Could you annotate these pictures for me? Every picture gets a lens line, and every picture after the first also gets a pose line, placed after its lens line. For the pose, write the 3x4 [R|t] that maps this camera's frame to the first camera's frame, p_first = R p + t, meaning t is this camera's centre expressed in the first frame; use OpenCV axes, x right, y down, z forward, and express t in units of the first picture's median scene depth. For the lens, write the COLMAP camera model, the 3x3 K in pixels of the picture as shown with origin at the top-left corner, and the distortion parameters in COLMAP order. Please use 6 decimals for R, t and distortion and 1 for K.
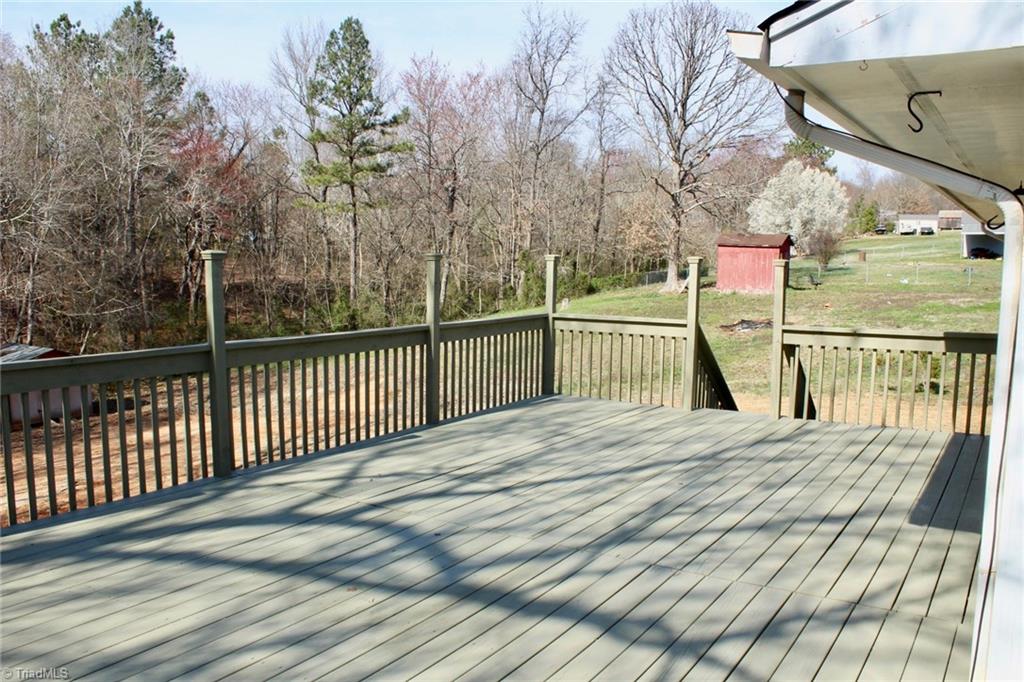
lens RADIAL K [[858.9, 0, 512.0], [0, 858.9, 341.0], [0, 0, 1]] dist [-0.184442, 0.173863]
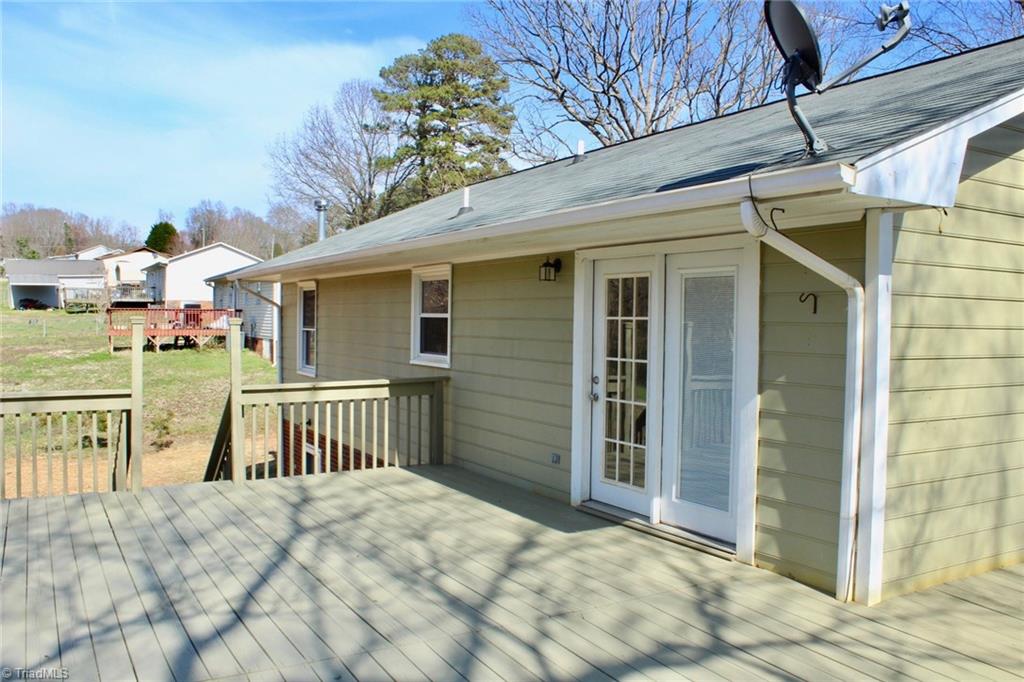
lens RADIAL K [[858.9, 0, 512.0], [0, 858.9, 341.0], [0, 0, 1]] dist [-0.184442, 0.173863]
pose [[0.459611, -0.031528, 0.887561, -0.568248], [0.085355, 0.996312, -0.008809, -0.050239], [-0.884009, 0.079806, 0.460607, 0.396836]]
